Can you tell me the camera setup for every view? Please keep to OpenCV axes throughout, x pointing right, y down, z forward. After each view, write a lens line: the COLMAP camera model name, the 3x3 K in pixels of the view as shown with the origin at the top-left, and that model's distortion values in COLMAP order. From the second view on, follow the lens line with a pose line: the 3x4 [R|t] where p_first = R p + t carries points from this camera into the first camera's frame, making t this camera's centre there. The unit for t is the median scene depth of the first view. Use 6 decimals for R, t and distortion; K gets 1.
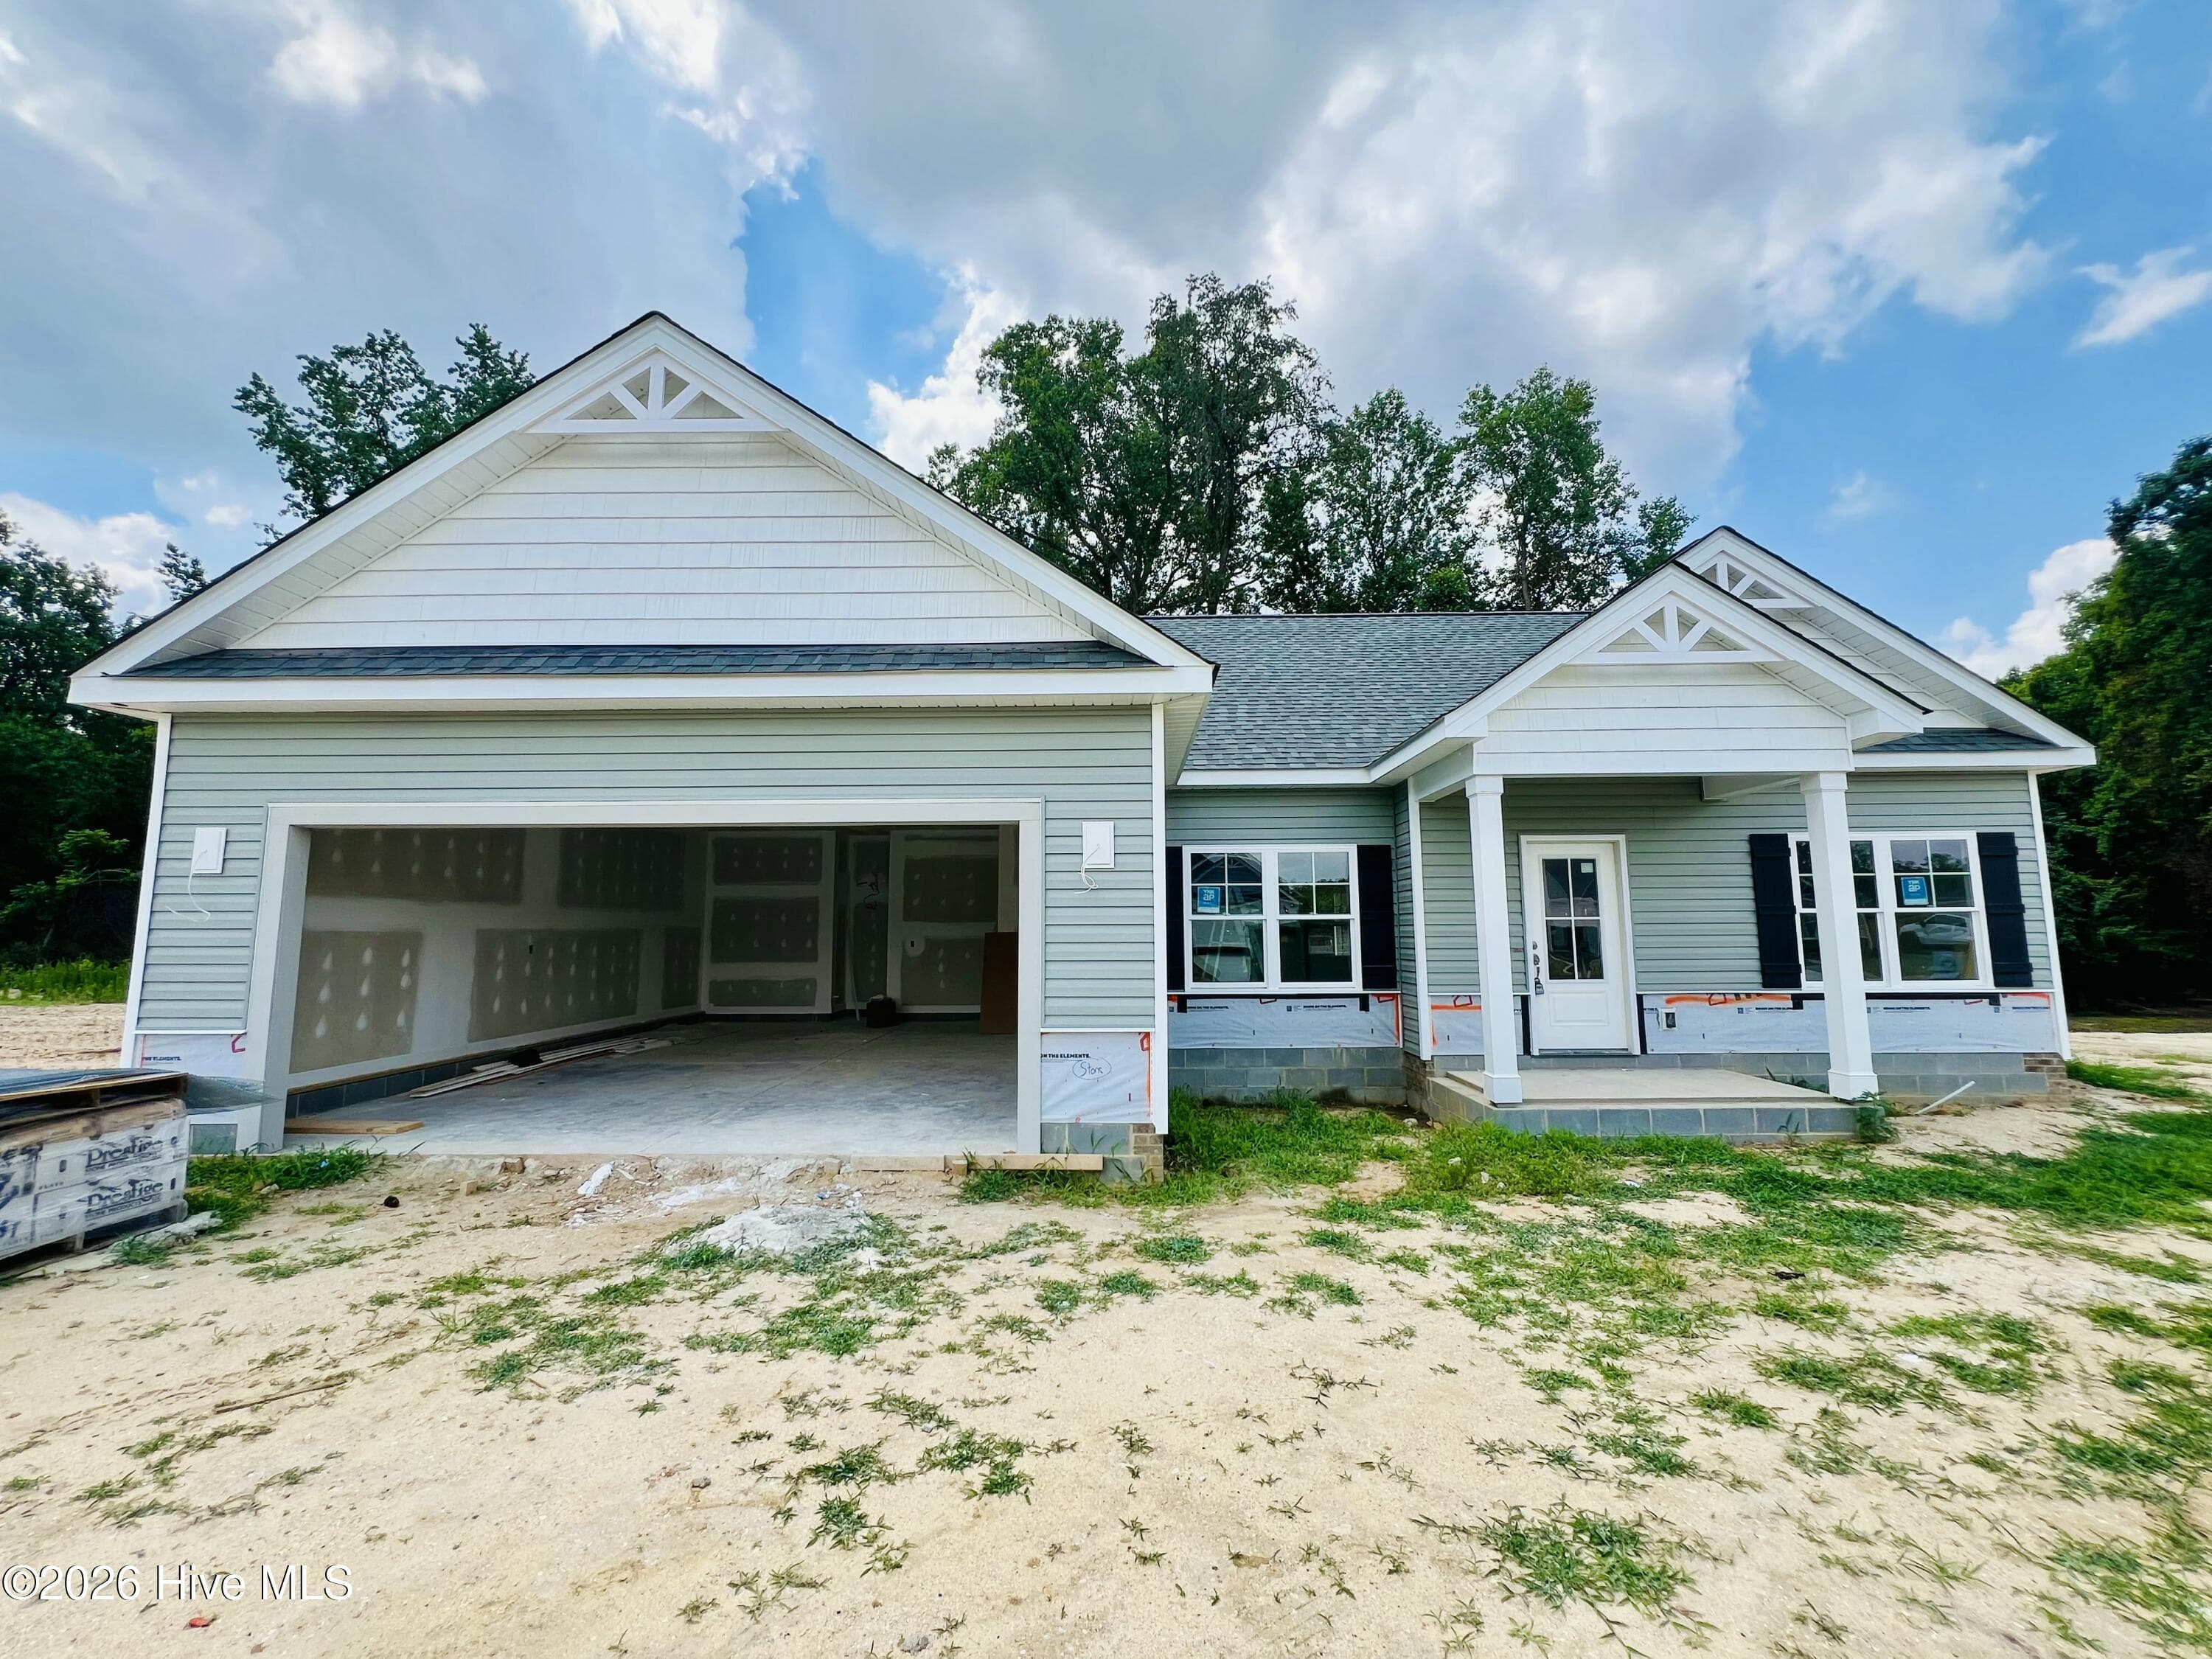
lens RADIAL K [[891.8, 0, 1102.4], [0, 891.8, 825.8], [0, 0, 1]] dist [-0.003820, -0.000088]
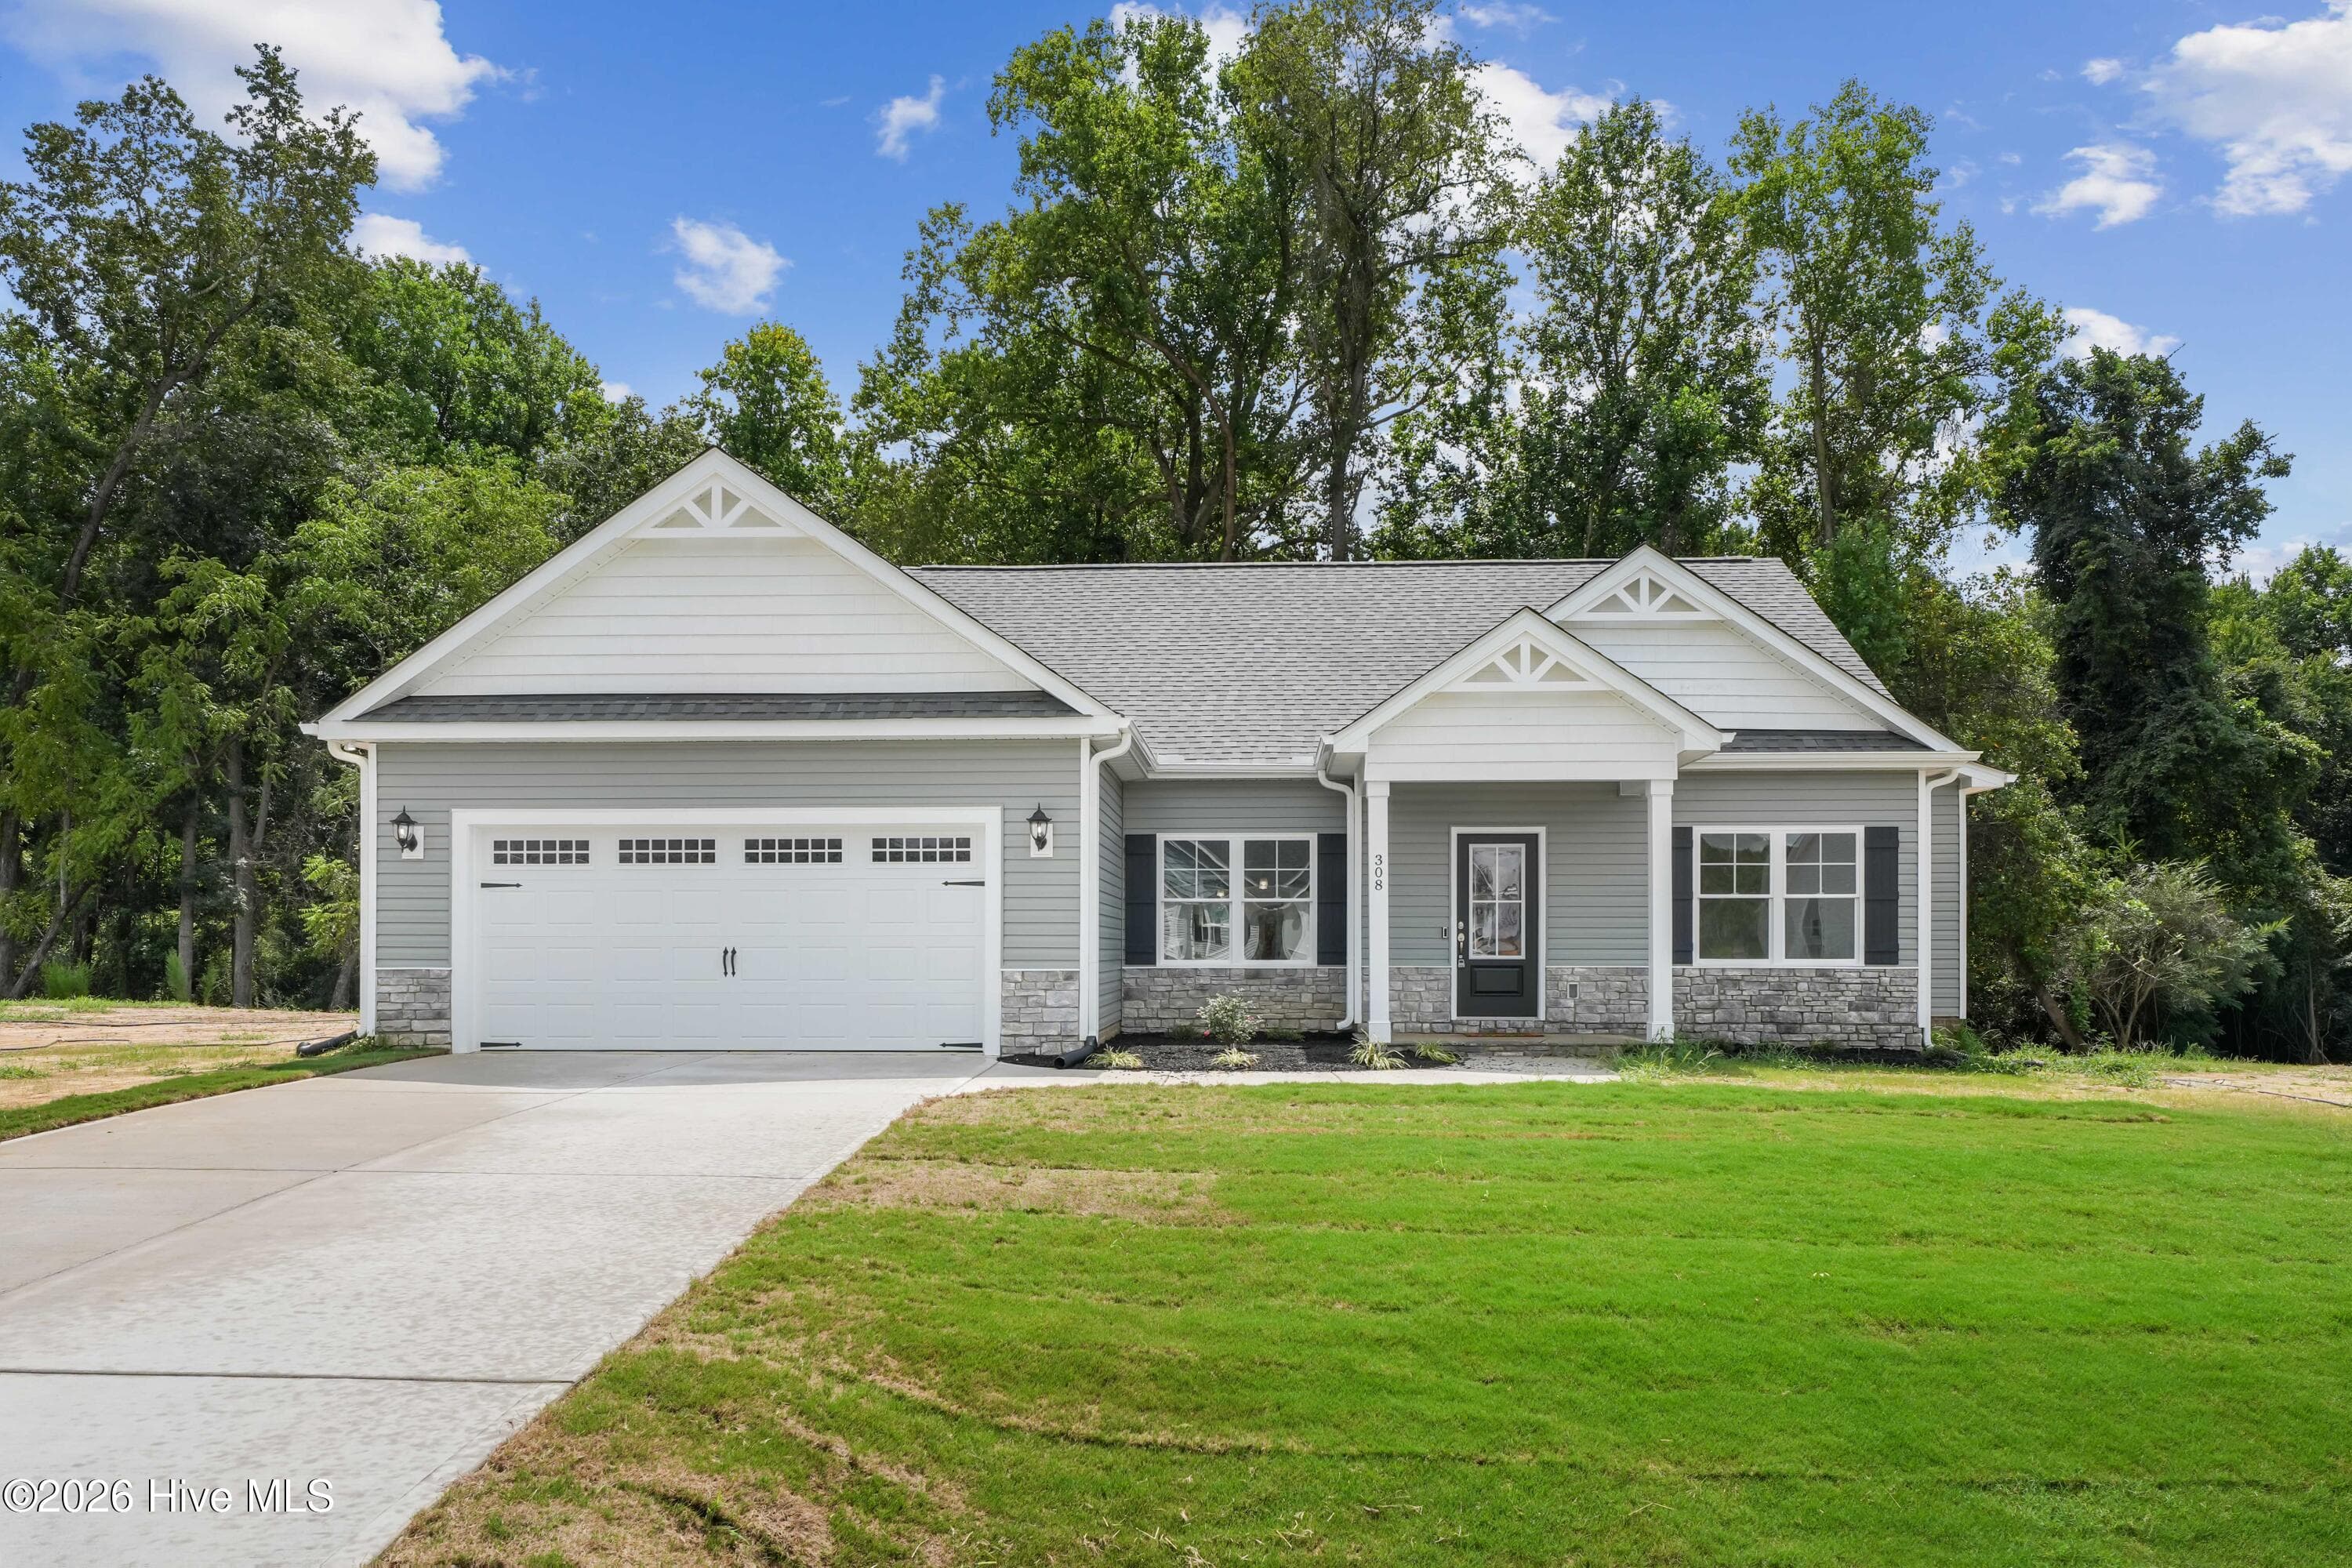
lens RADIAL K [[1554.8, 0, 1182.8], [0, 1554.8, 934.0], [0, 0, 1]] dist [-0.009444, 0.000995]
pose [[0.999461, 0.005521, -0.032346, 0.185999], [-0.002072, 0.994395, 0.105713, -0.057855], [0.032749, -0.105589, 0.993870, -0.900392]]
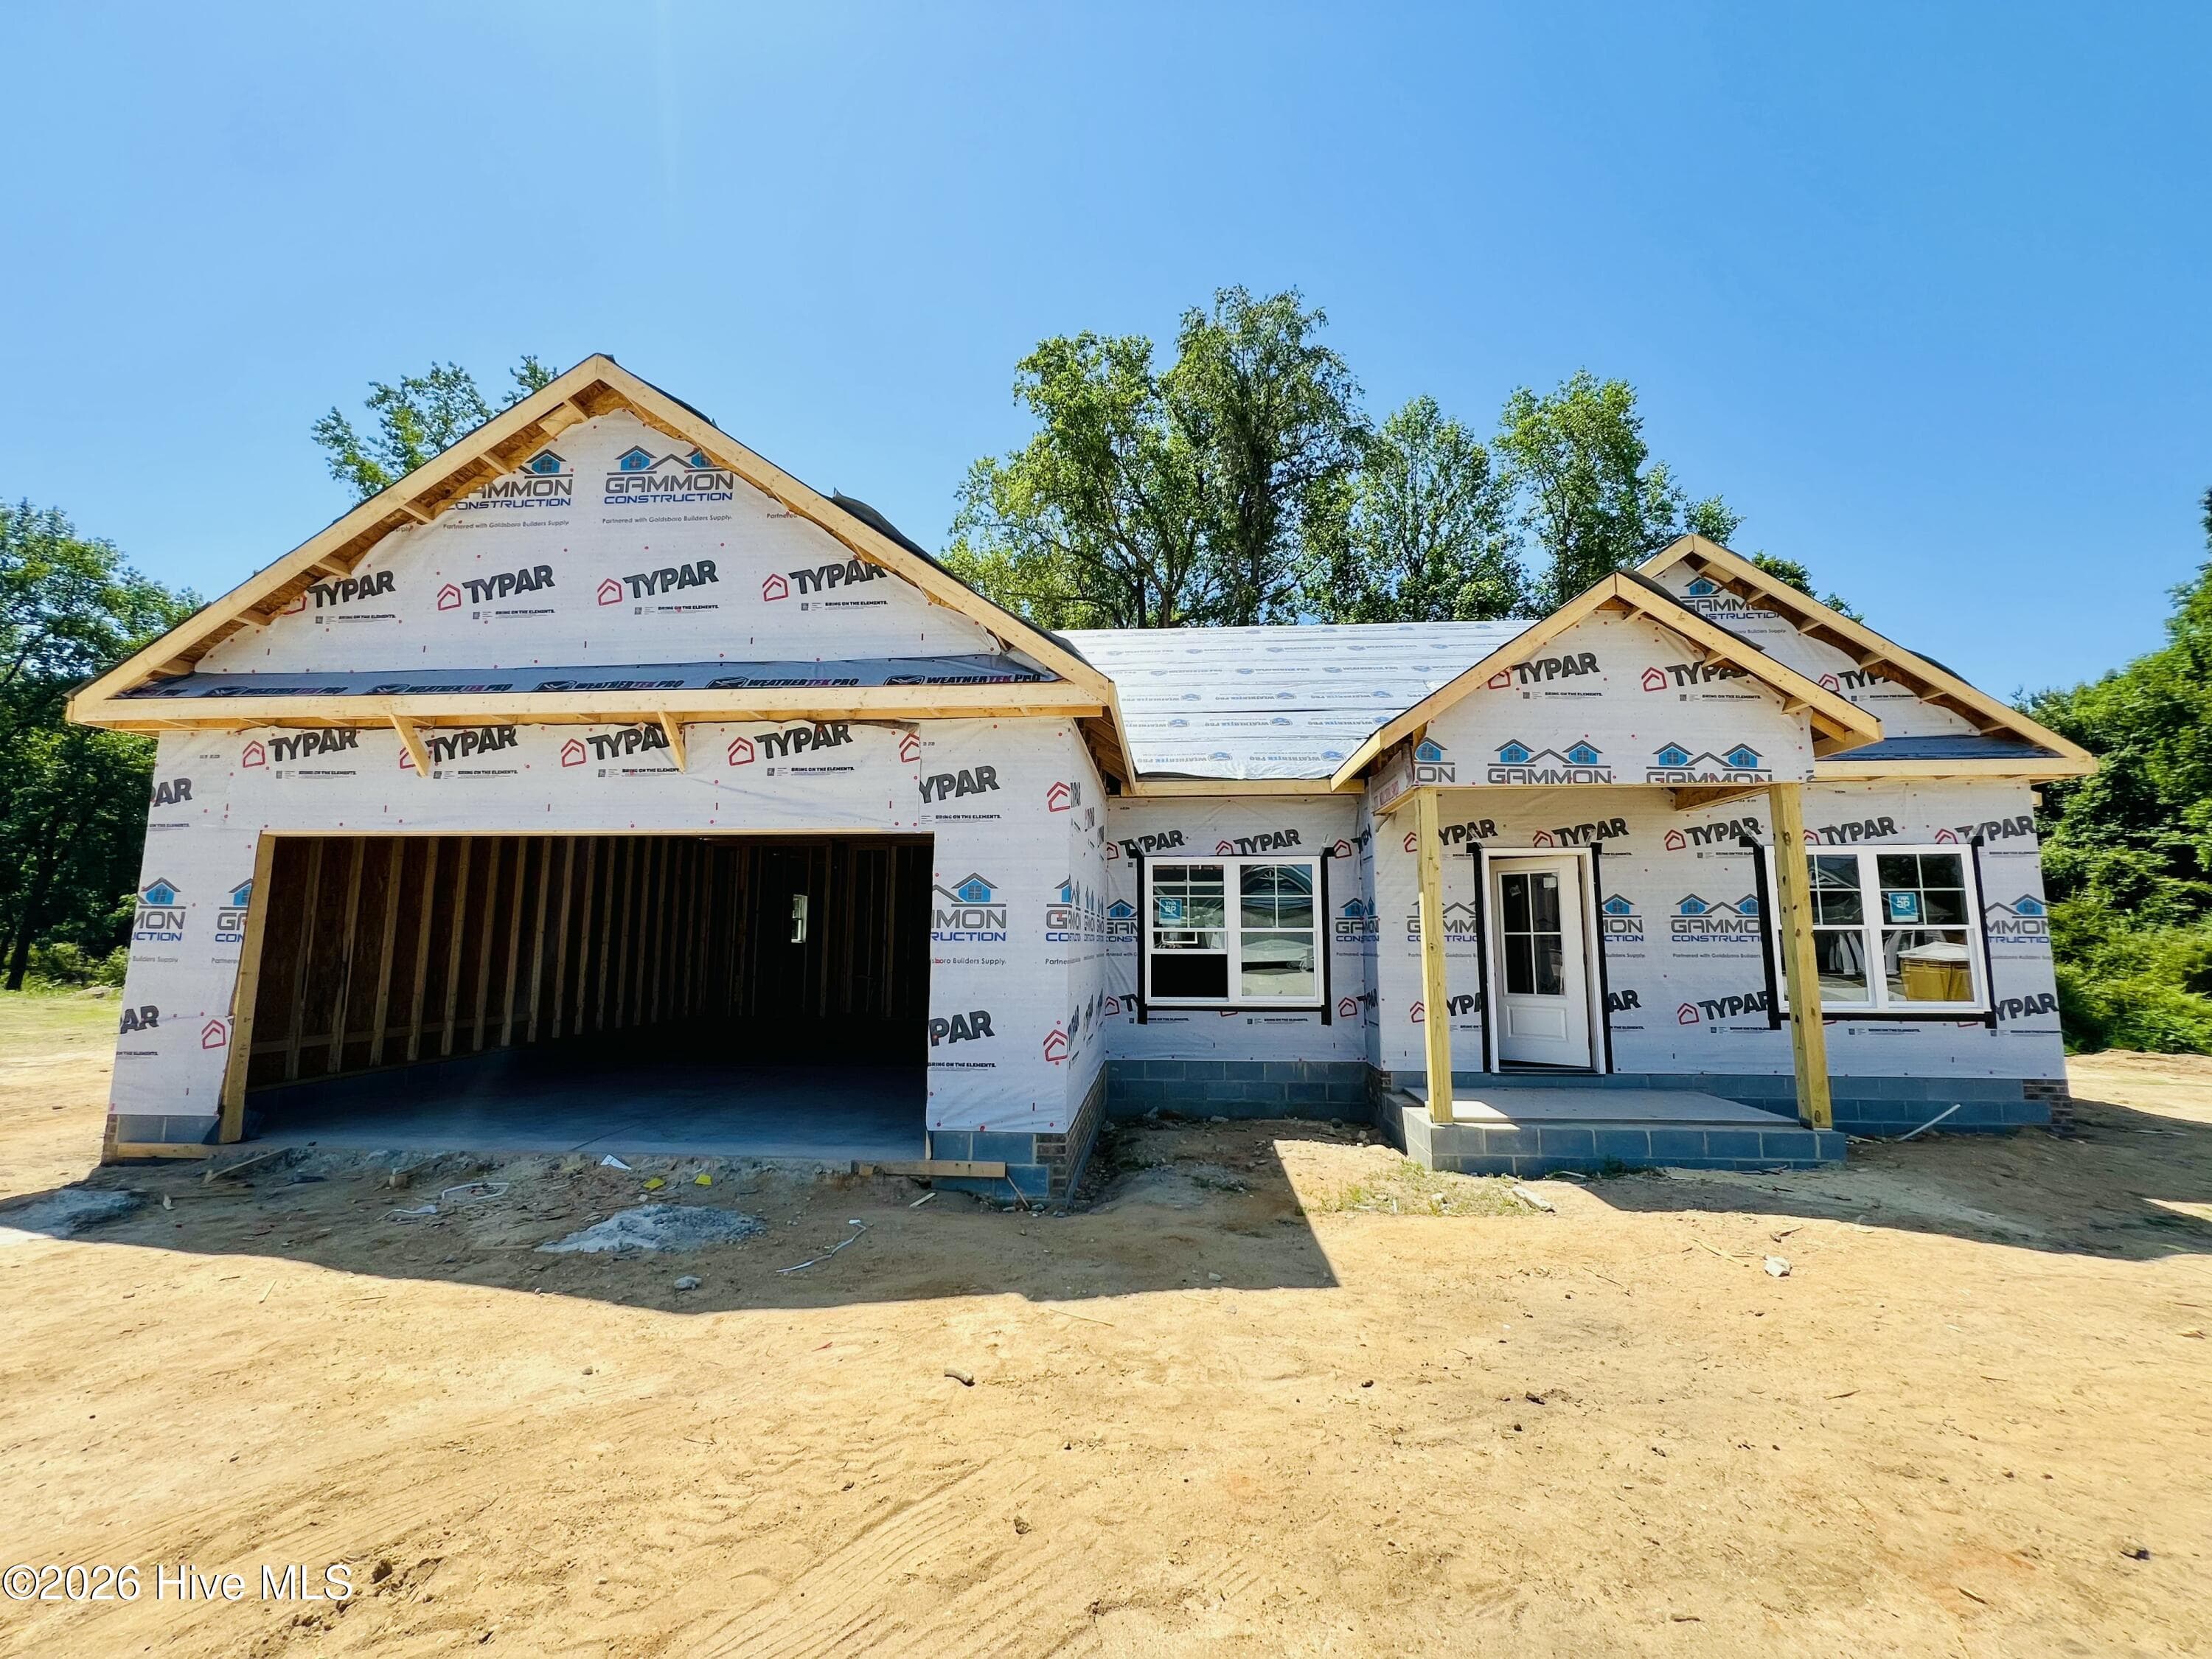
lens RADIAL K [[891.8, 0, 1102.4], [0, 891.8, 825.8], [0, 0, 1]] dist [-0.003820, -0.000088]
pose [[0.998317, 0.001489, -0.057967, 0.102429], [-0.002139, 0.999936, -0.011148, -0.001465], [0.057947, 0.011253, 0.998256, -0.003871]]
